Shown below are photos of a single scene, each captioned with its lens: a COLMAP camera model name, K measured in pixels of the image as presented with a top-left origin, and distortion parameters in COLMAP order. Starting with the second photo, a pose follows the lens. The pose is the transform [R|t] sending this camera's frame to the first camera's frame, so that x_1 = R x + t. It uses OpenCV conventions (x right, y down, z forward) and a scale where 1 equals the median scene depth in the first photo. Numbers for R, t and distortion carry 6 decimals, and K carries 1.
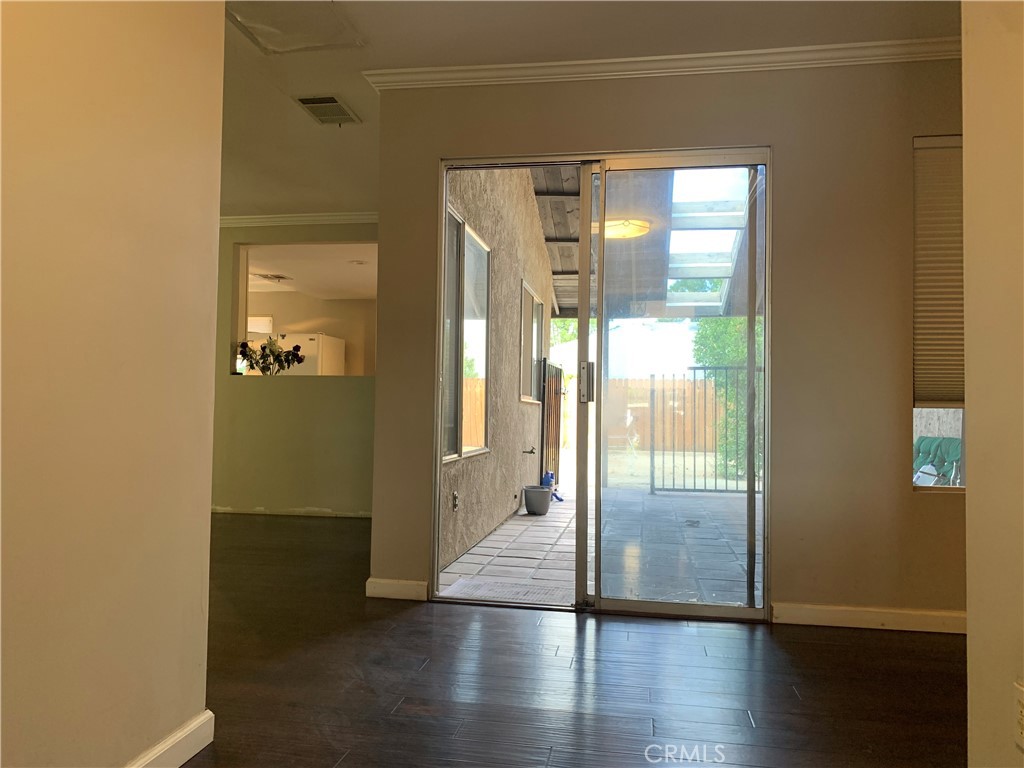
lens RADIAL K [[787.3, 0, 507.4], [0, 787.3, 384.7], [0, 0, 1]] dist [0.001532, 0.000048]
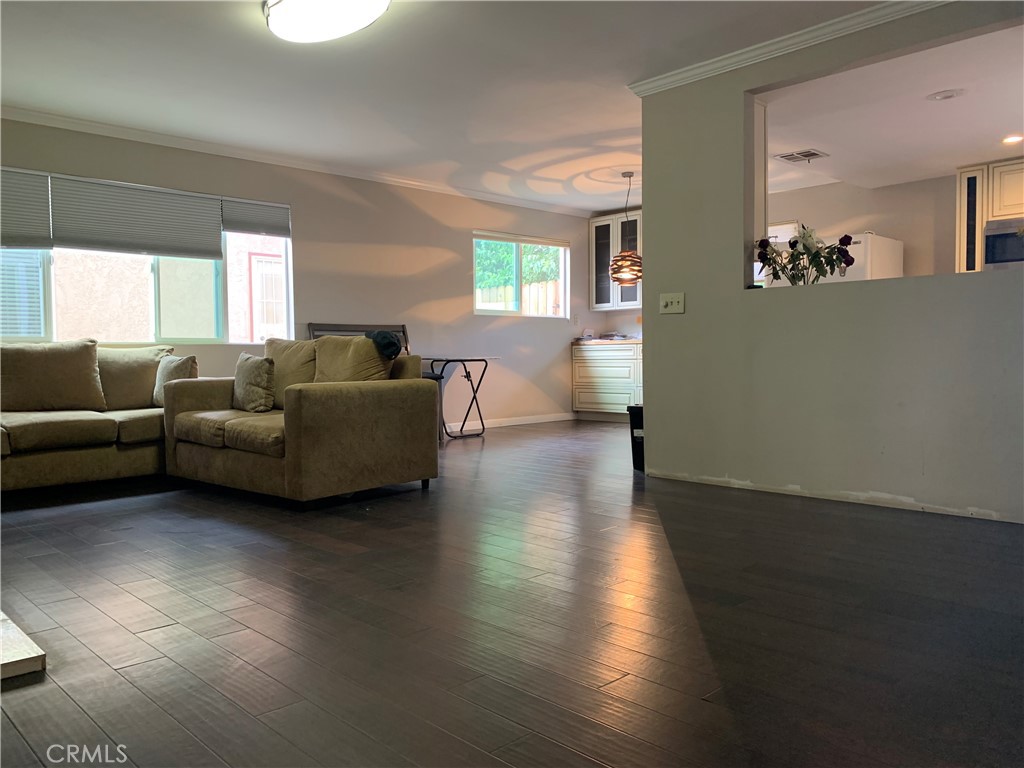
lens RADIAL K [[787.3, 0, 507.4], [0, 787.3, 384.7], [0, 0, 1]] dist [0.001532, 0.000048]
pose [[0.801753, 0.001355, -0.597654, -0.104496], [0.047523, 0.996686, 0.066012, 0.015220], [0.595763, -0.081328, 0.799032, 0.312687]]
